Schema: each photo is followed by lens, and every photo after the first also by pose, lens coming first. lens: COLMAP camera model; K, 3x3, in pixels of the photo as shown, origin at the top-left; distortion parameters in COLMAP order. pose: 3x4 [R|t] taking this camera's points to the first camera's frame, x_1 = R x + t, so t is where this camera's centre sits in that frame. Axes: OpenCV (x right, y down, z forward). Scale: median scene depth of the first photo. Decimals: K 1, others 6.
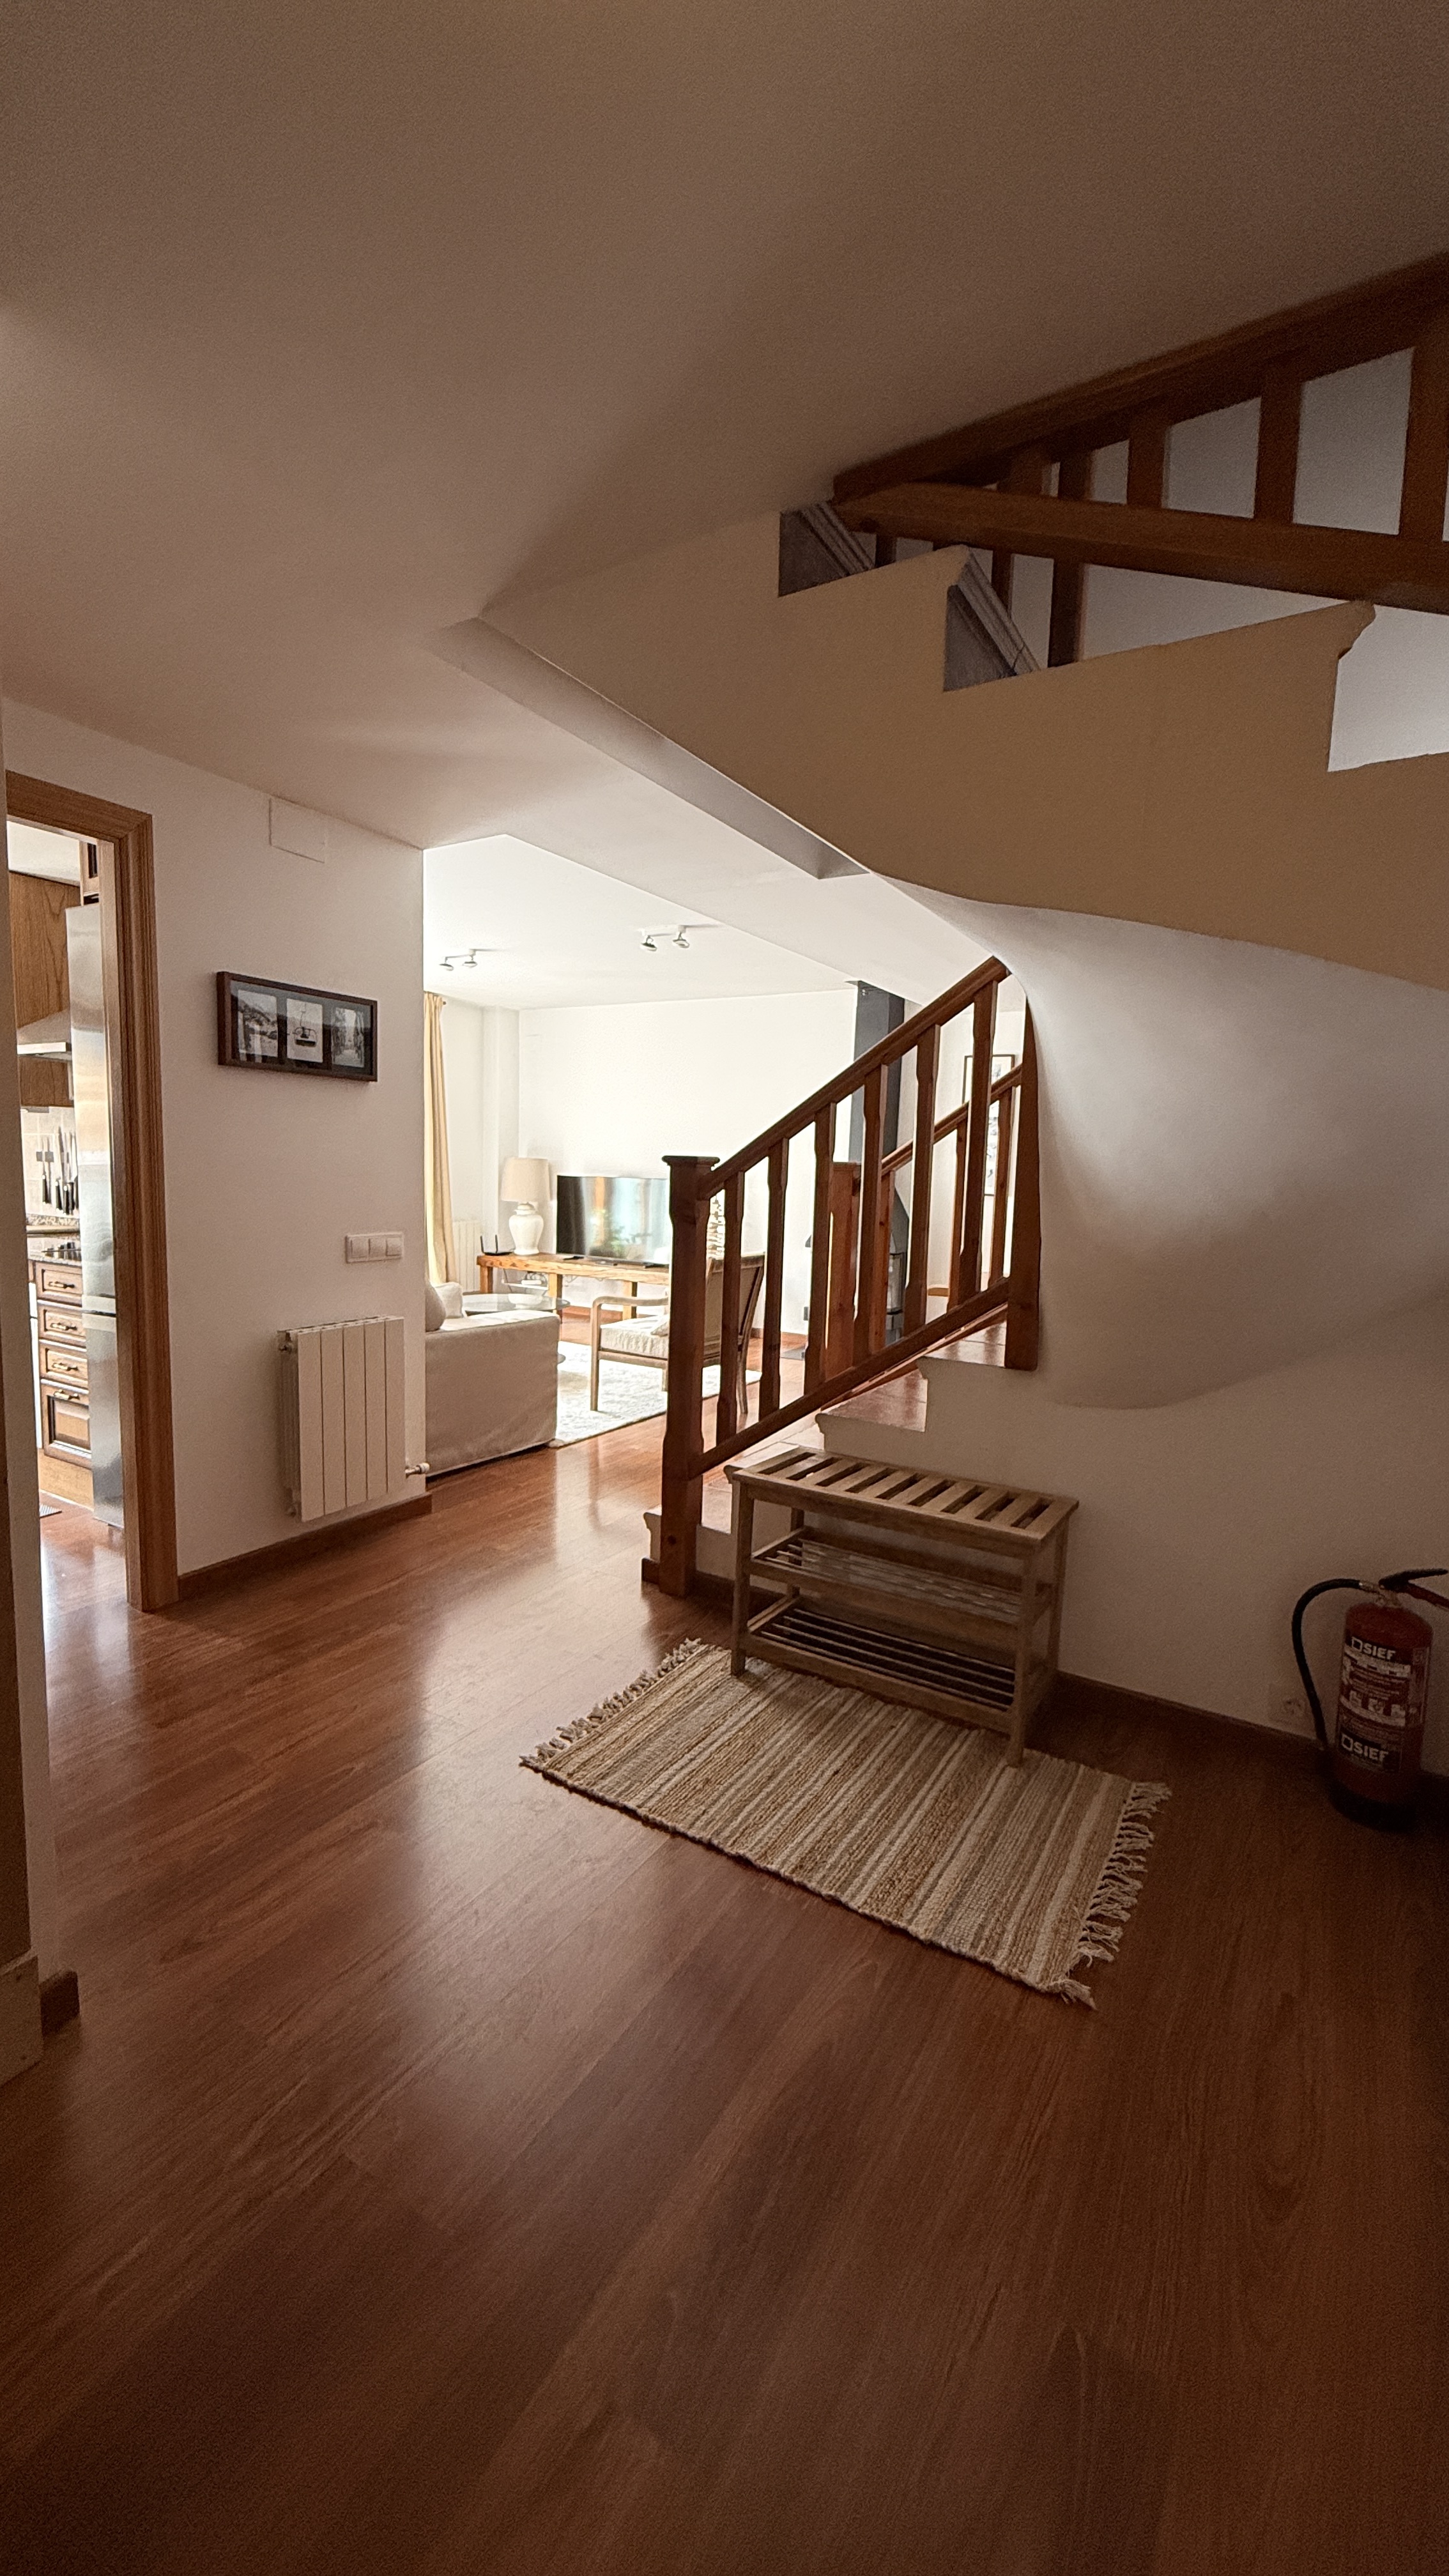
lens RADIAL K [[1037.3, 0, 723.9], [0, 1037.3, 1288.1], [0, 0, 1]] dist [0.000507, 0.000750]
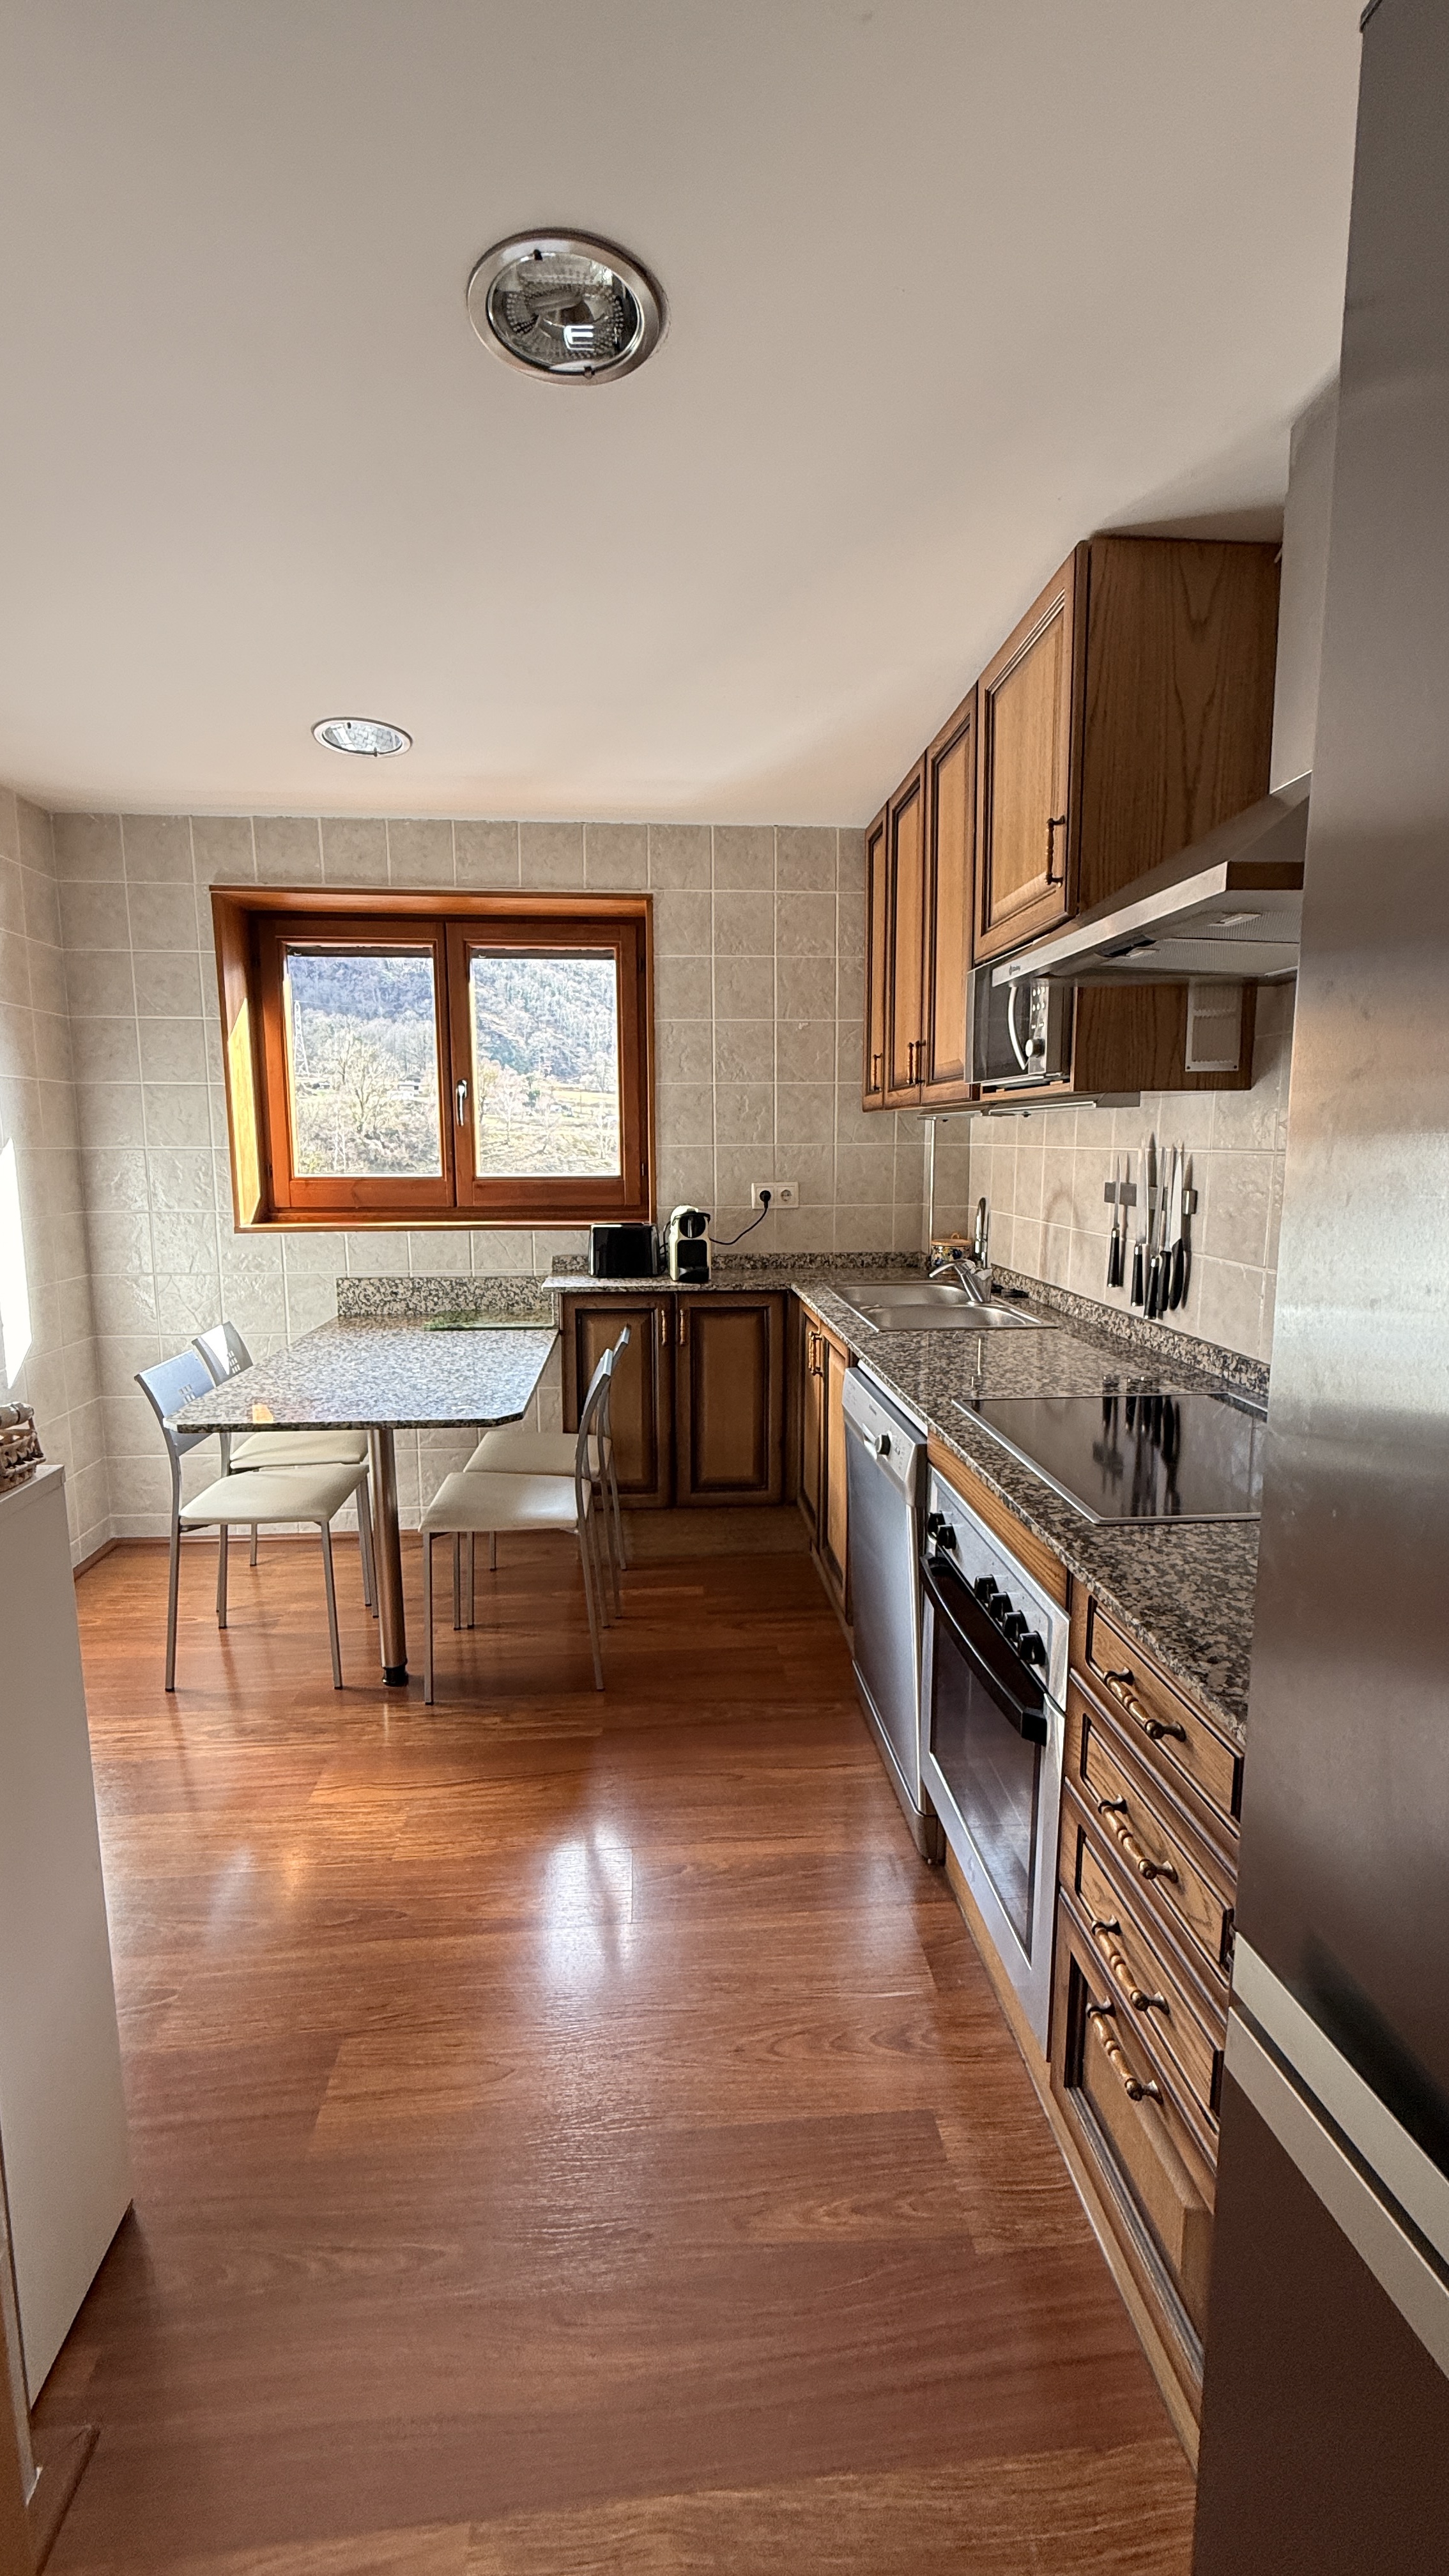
lens RADIAL K [[1037.3, 0, 728.2], [0, 1037.3, 1286.0], [0, 0, 1]] dist [0.000507, 0.000750]
pose [[0.583701, 0.083518, -0.807662, -0.372871], [-0.081104, 0.995718, 0.044351, -0.089987], [0.807908, 0.039617, 0.587976, 0.579102]]
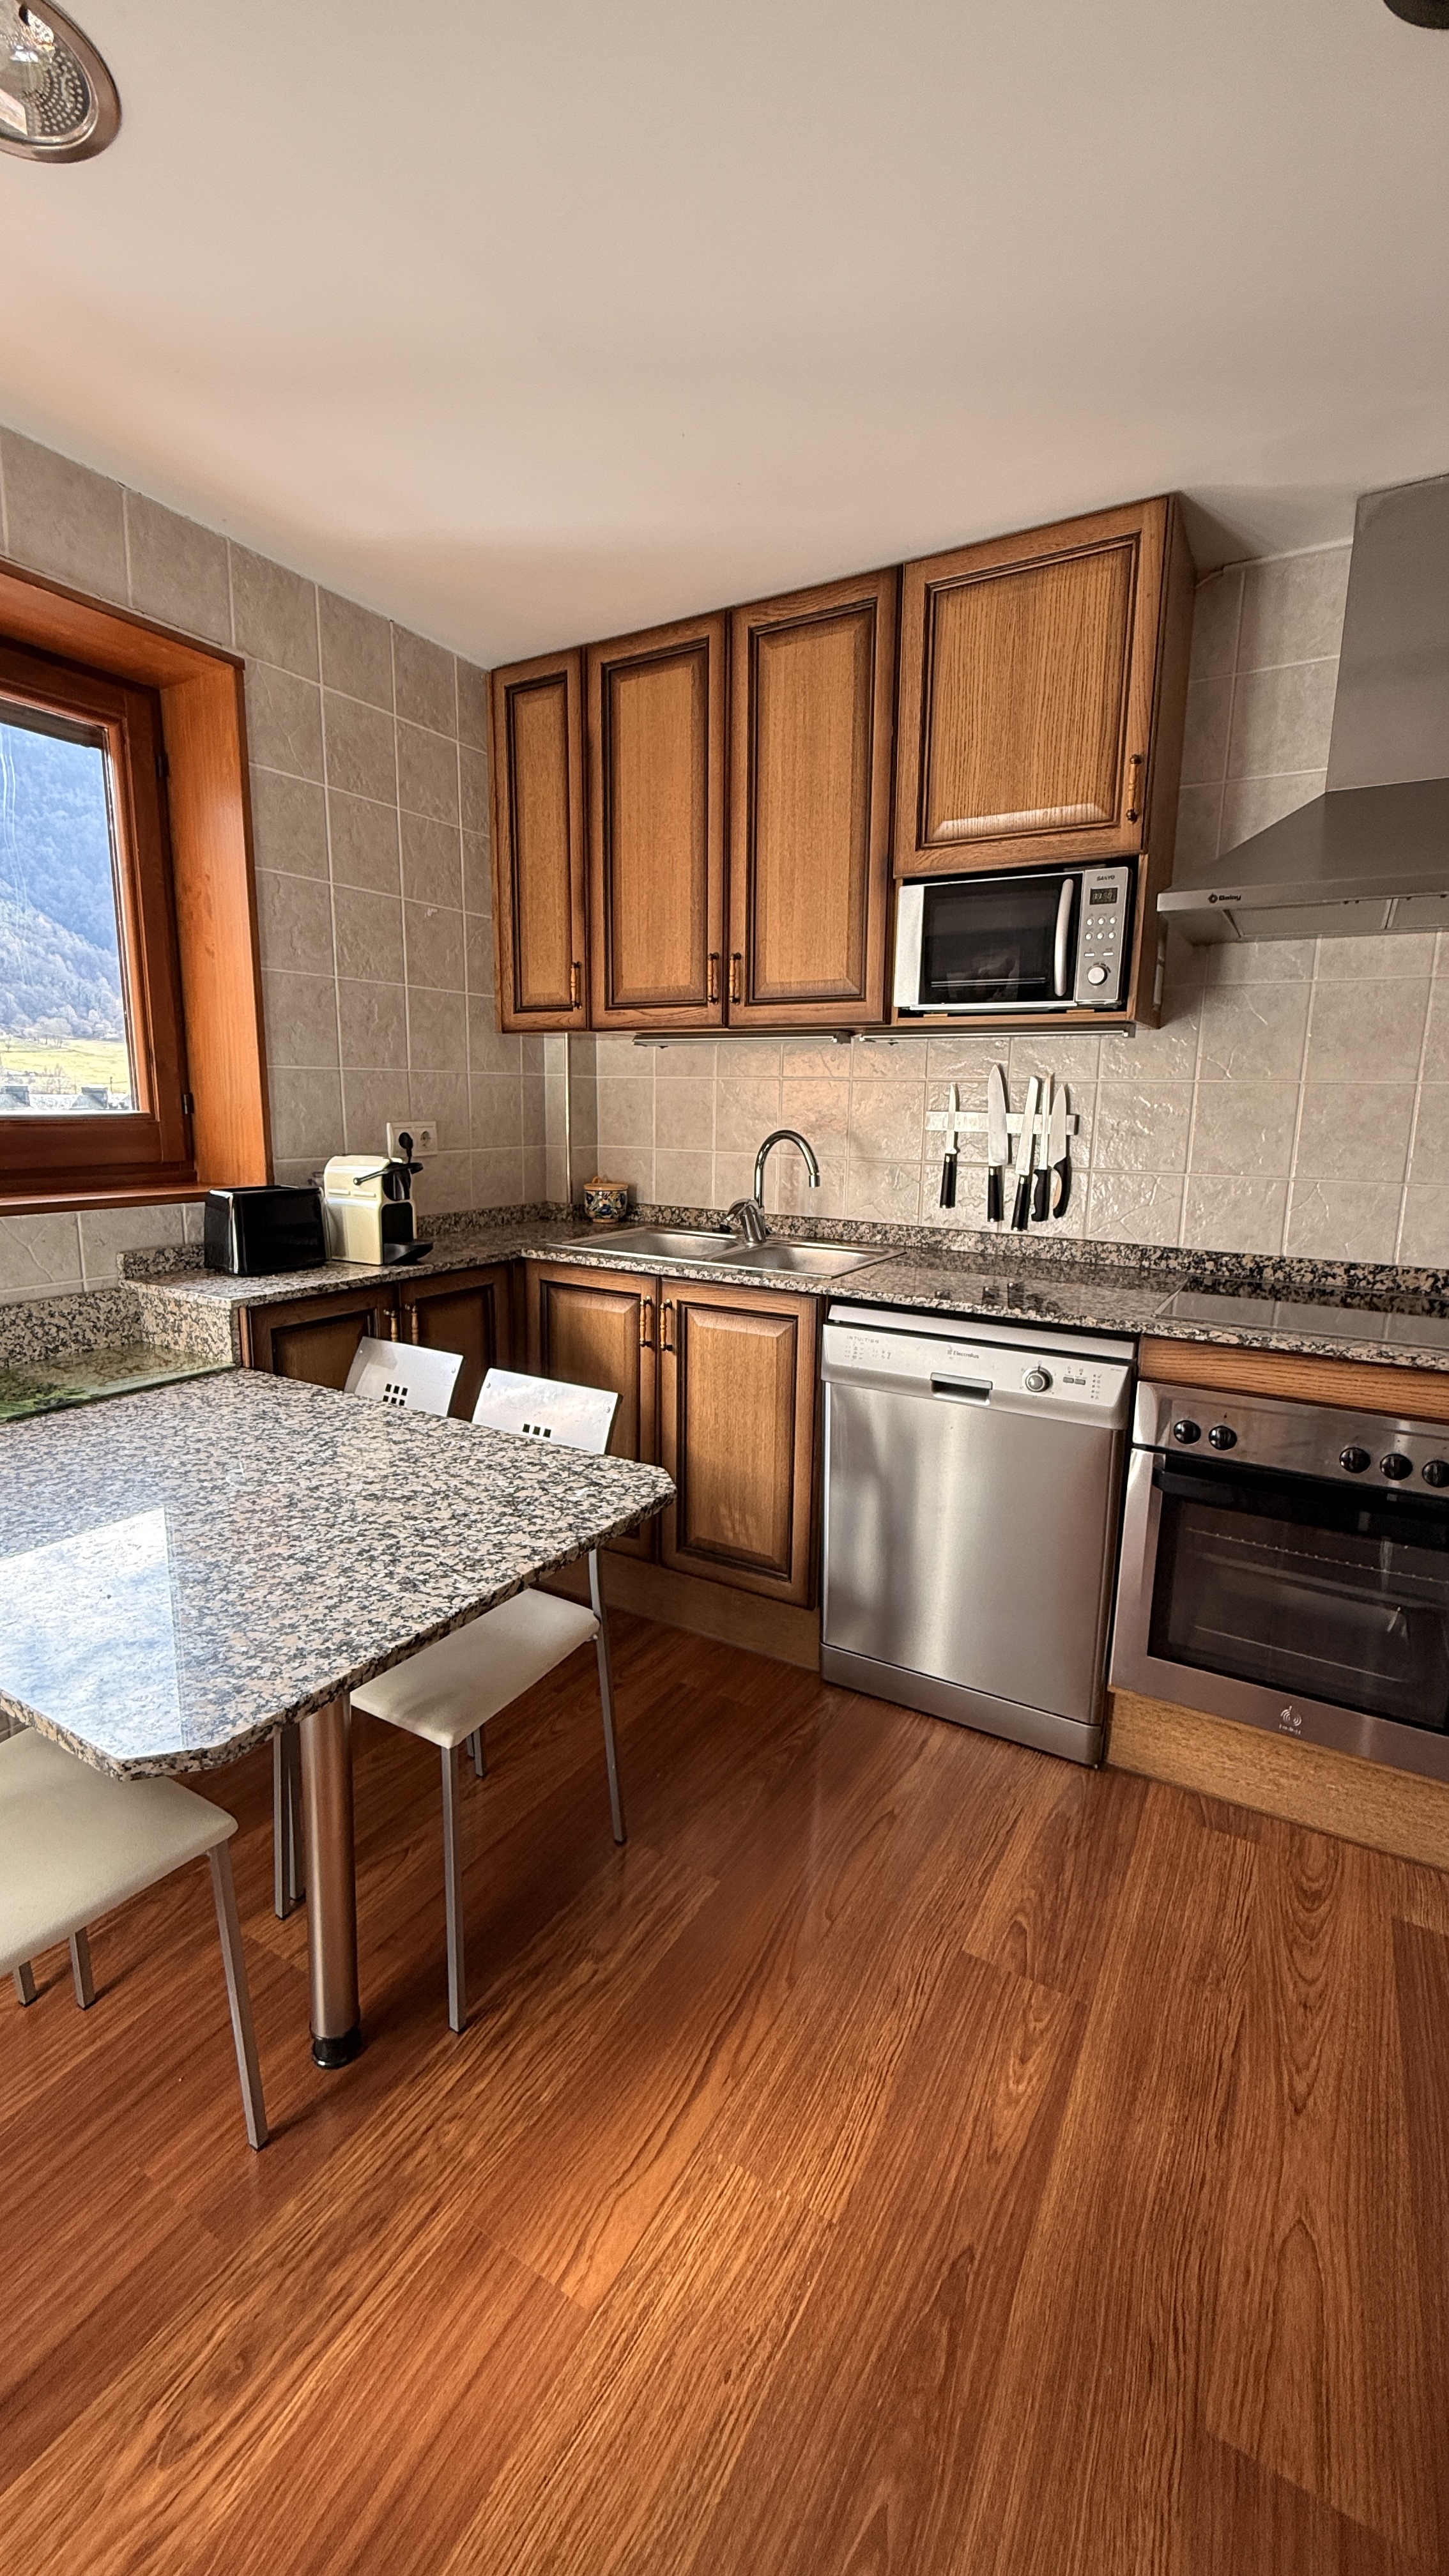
lens RADIAL K [[1037.3, 0, 720.0], [0, 1037.3, 1282.8], [0, 0, 1]] dist [0.000507, 0.000750]
pose [[0.999718, -0.018963, 0.014274, -0.790927], [0.018175, 0.998406, 0.053443, -0.074877], [-0.015265, -0.053168, 0.998469, 0.484322]]
